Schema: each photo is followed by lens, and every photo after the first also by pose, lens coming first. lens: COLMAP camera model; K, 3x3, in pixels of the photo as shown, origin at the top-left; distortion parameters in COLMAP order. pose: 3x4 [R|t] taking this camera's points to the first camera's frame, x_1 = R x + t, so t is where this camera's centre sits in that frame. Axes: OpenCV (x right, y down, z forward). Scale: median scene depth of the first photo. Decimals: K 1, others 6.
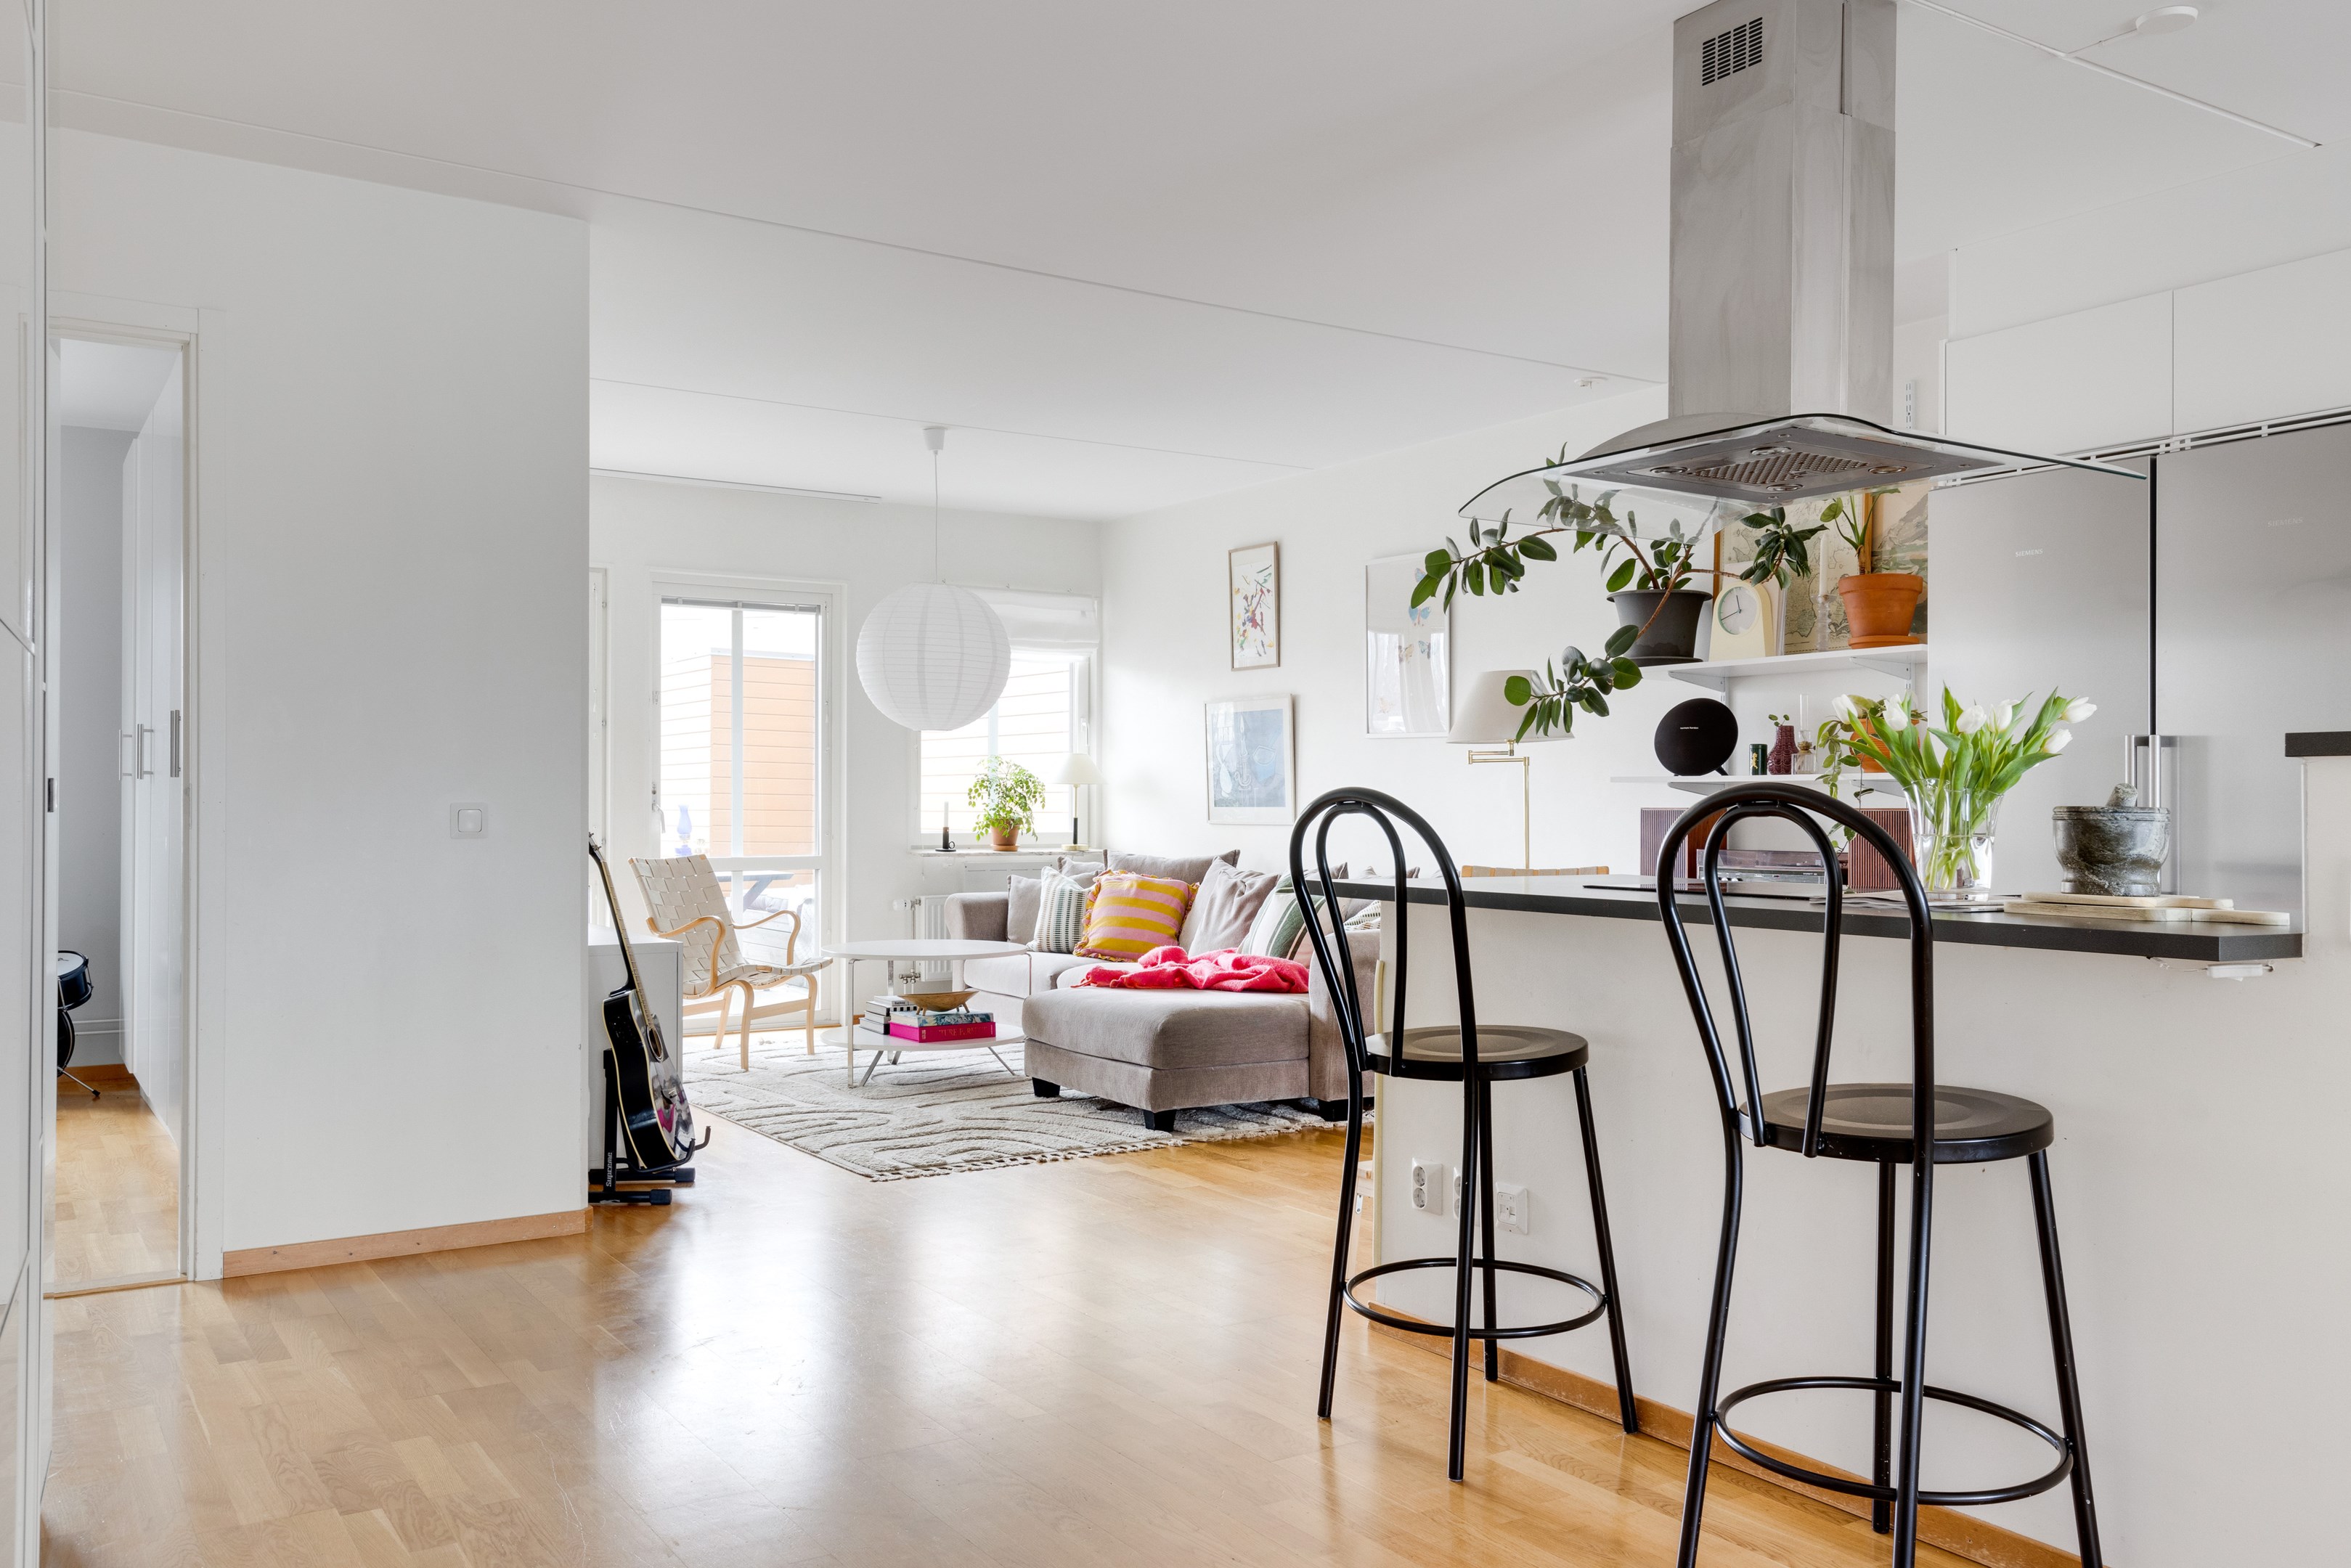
lens RADIAL K [[1918.6, 0, 1070.6], [0, 1918.6, 784.5], [0, 0, 1]] dist [0.017660, 0.006335]
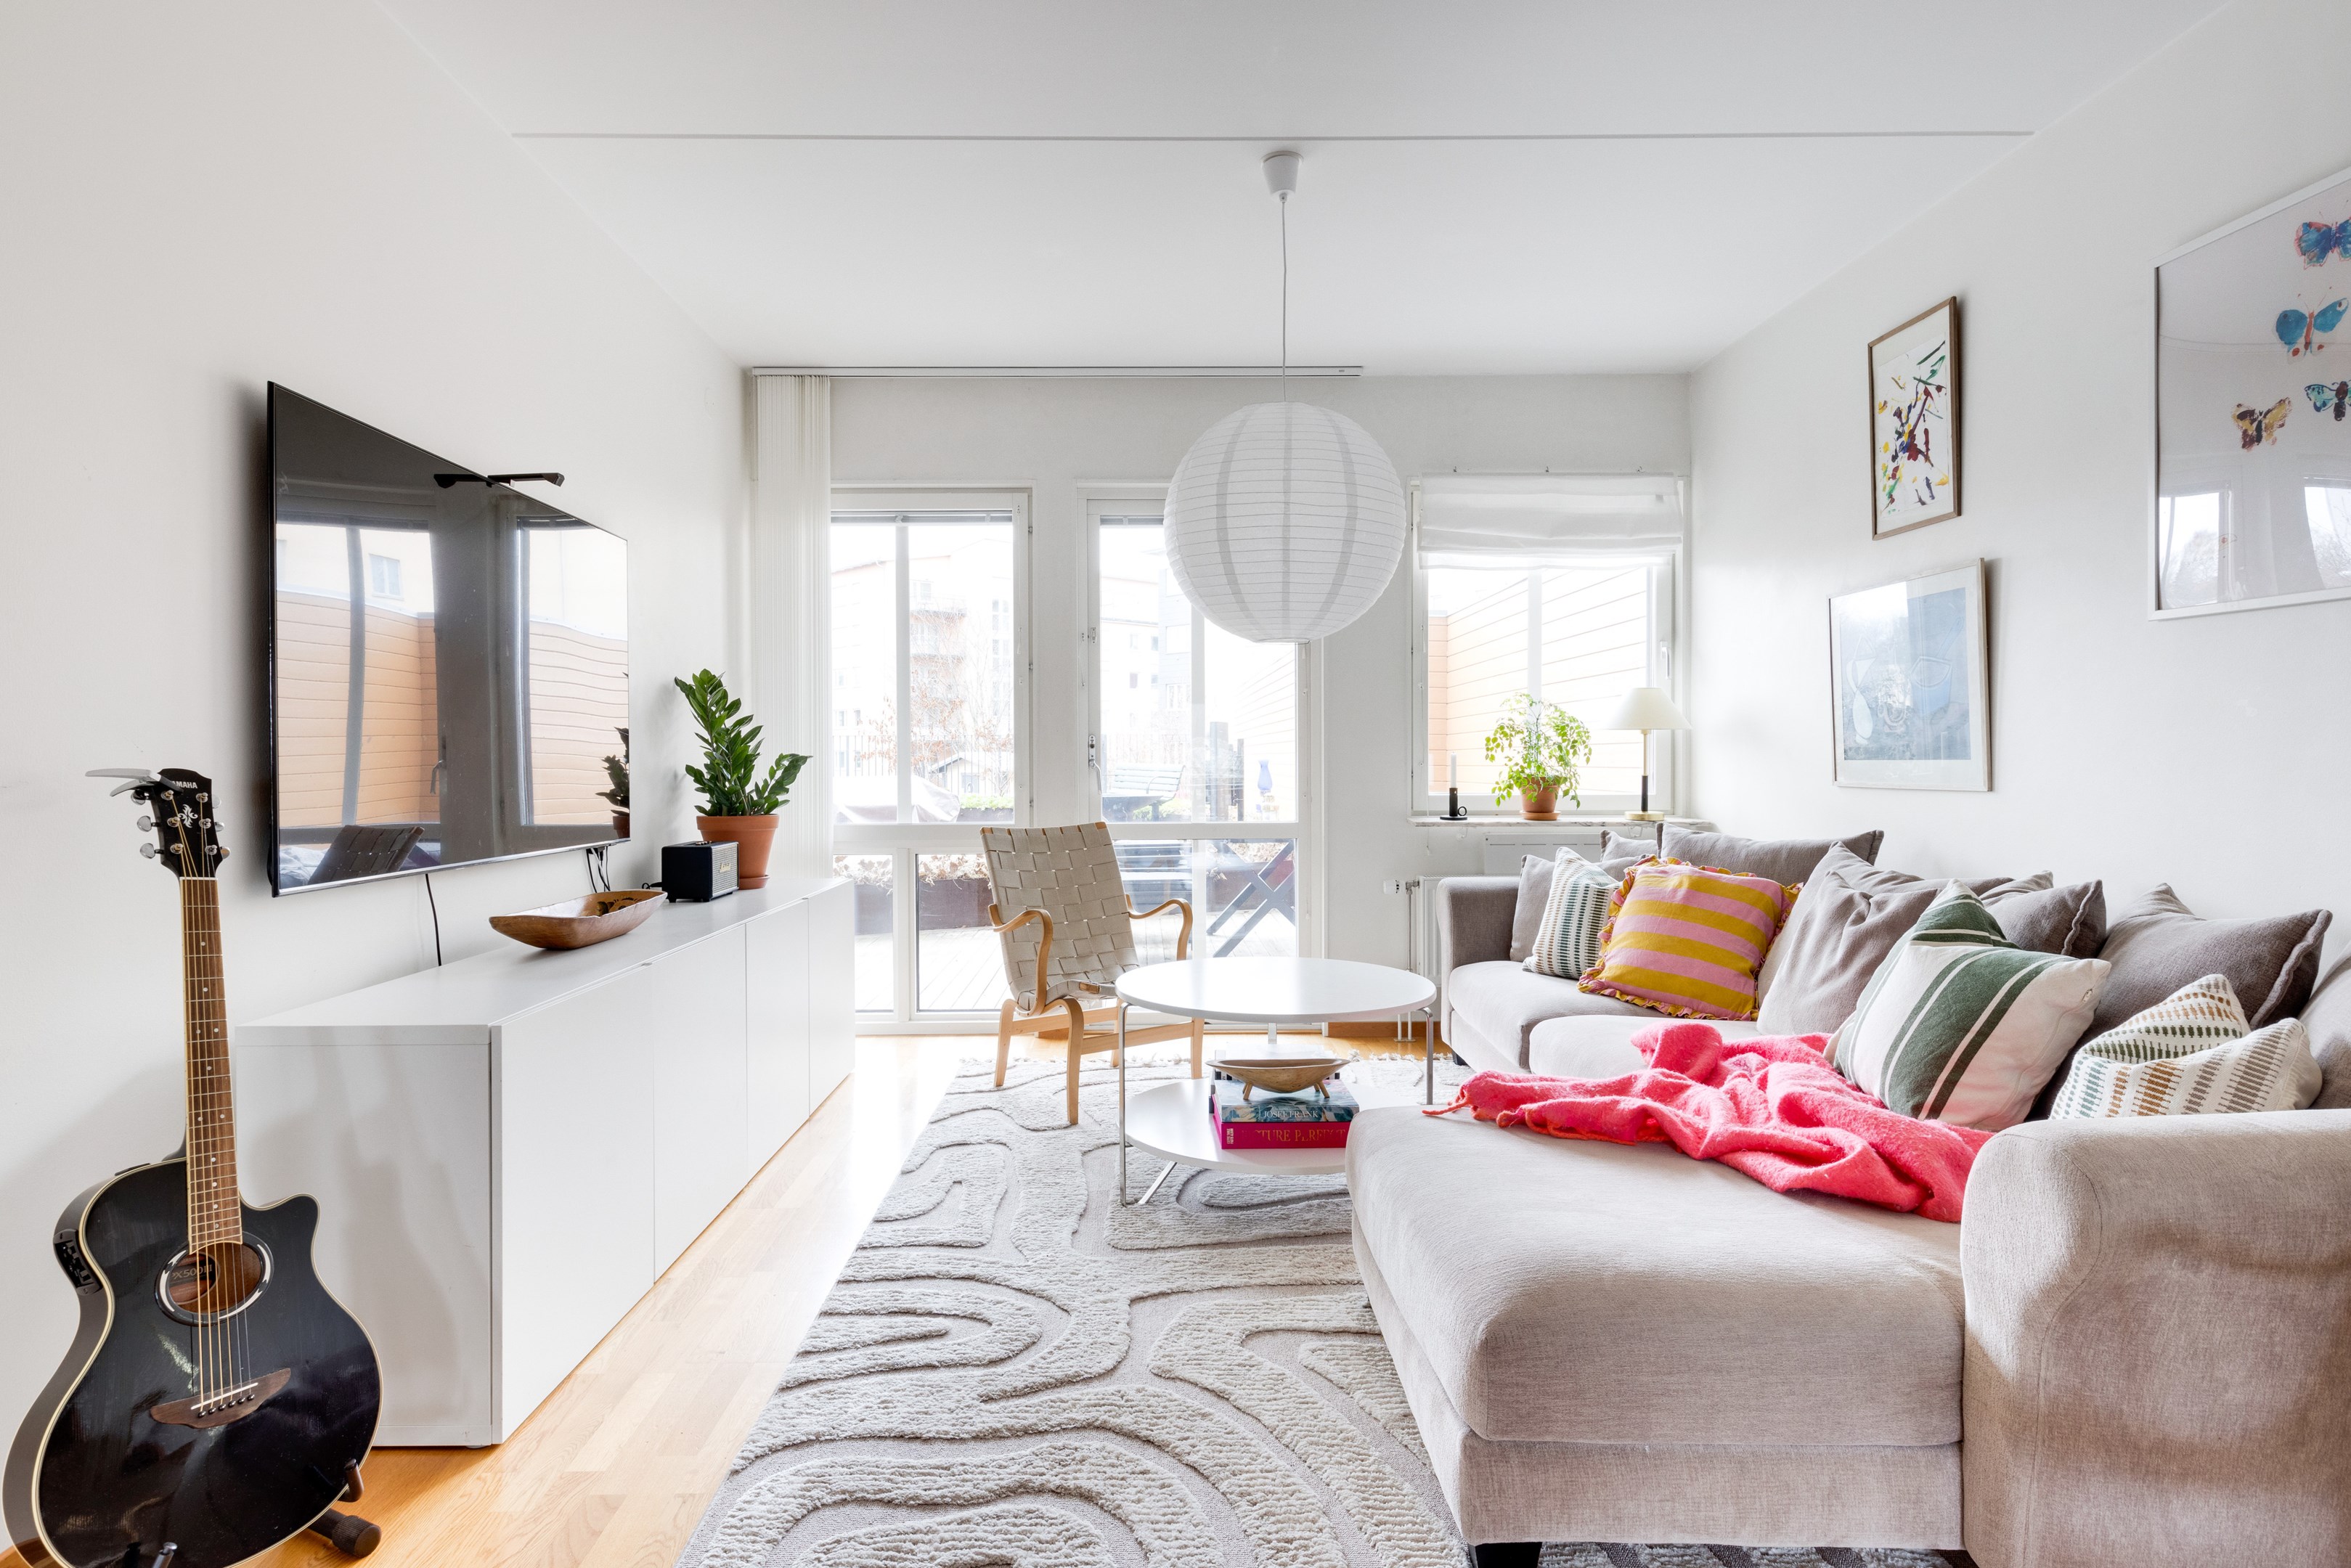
lens RADIAL K [[1281.1, 0, 1165.0], [0, 1281.1, 769.7], [0, 0, 1]] dist [0.017934, -0.002900]
pose [[0.881657, 0.001379, -0.471890, 0.084086], [0.006498, 0.999865, 0.015063, 0.007511], [0.471847, -0.016346, 0.881529, 0.562094]]
